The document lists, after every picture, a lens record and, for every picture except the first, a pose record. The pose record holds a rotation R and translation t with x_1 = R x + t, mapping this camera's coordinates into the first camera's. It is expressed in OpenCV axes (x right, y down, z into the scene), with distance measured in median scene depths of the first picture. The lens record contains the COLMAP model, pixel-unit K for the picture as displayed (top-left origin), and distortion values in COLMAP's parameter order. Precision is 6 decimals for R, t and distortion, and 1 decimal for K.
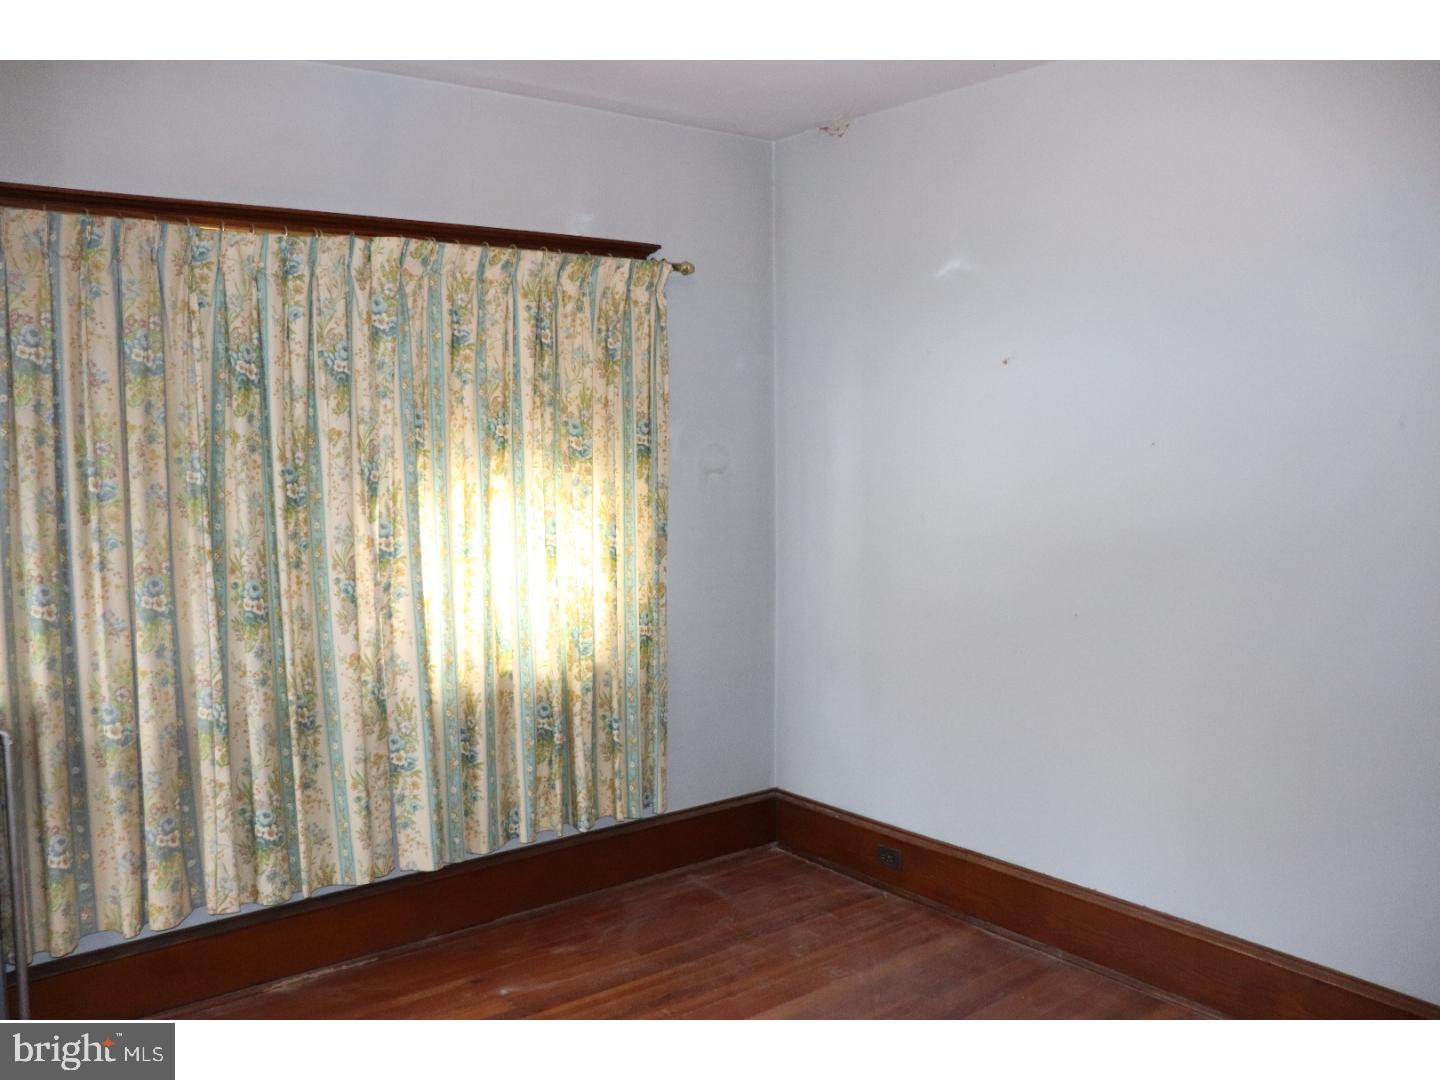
lens RADIAL K [[1209.5, 0, 720.0], [0, 1209.5, 540.0], [0, 0, 1]] dist [-0.130308, 0.013692]
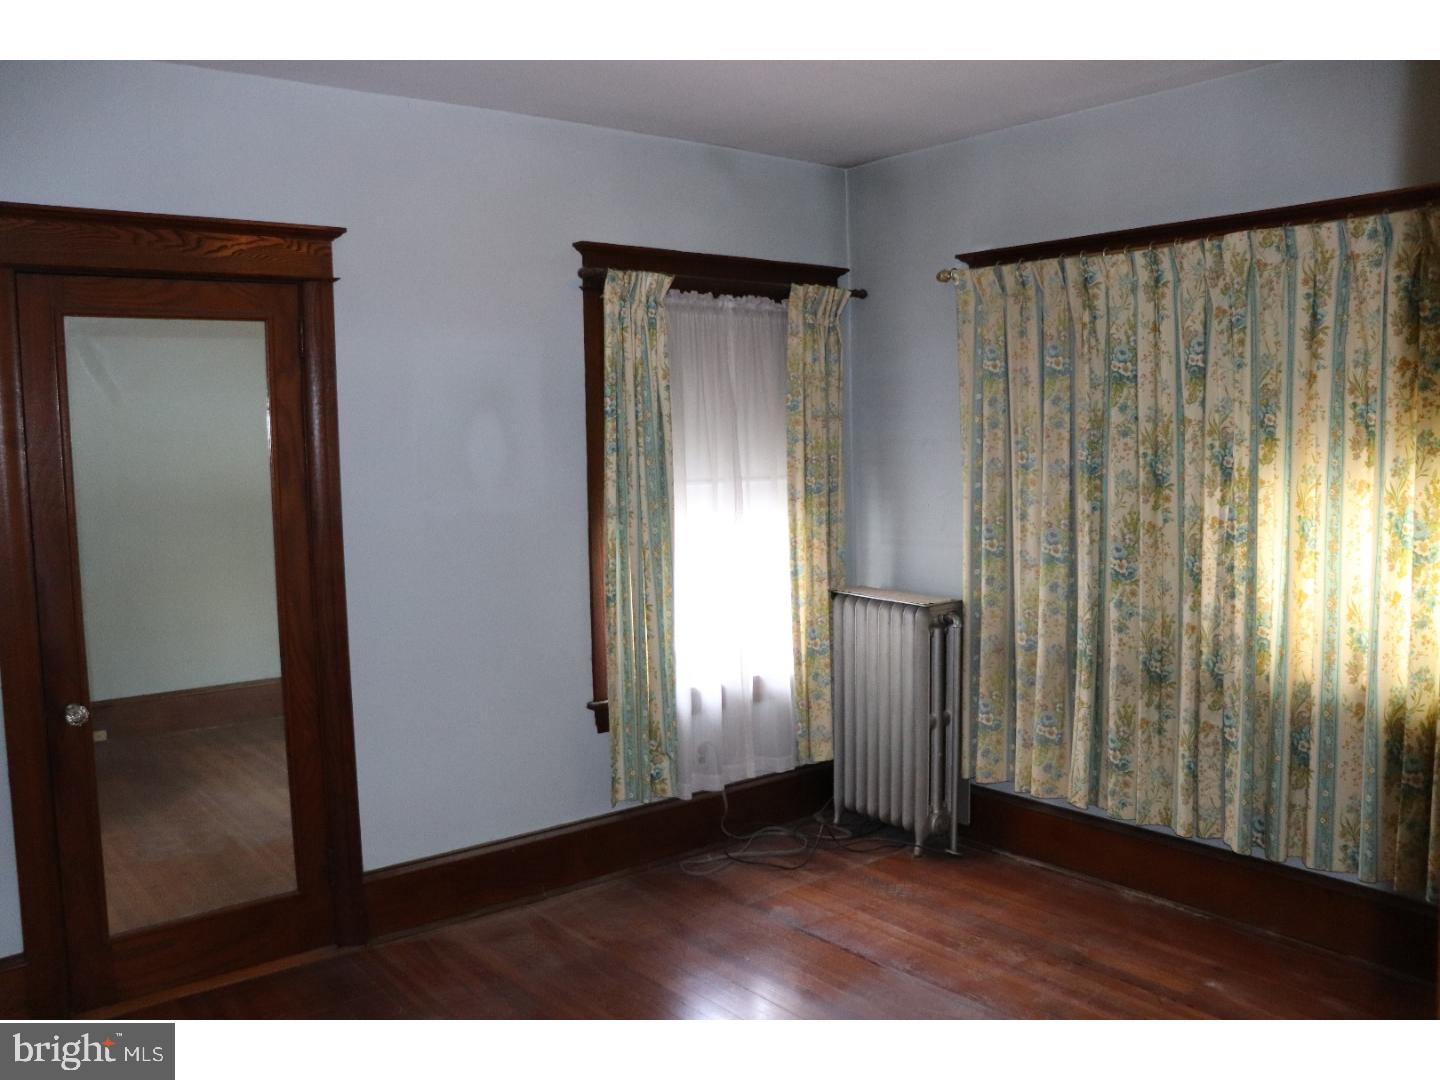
lens RADIAL K [[1209.5, 0, 720.0], [0, 1209.5, 540.0], [0, 0, 1]] dist [-0.130308, 0.013692]
pose [[-0.036390, 0.090777, -0.995206, 0.780810], [-0.075178, 0.992795, 0.093306, -0.048992], [0.996506, 0.078213, -0.029303, 0.598264]]
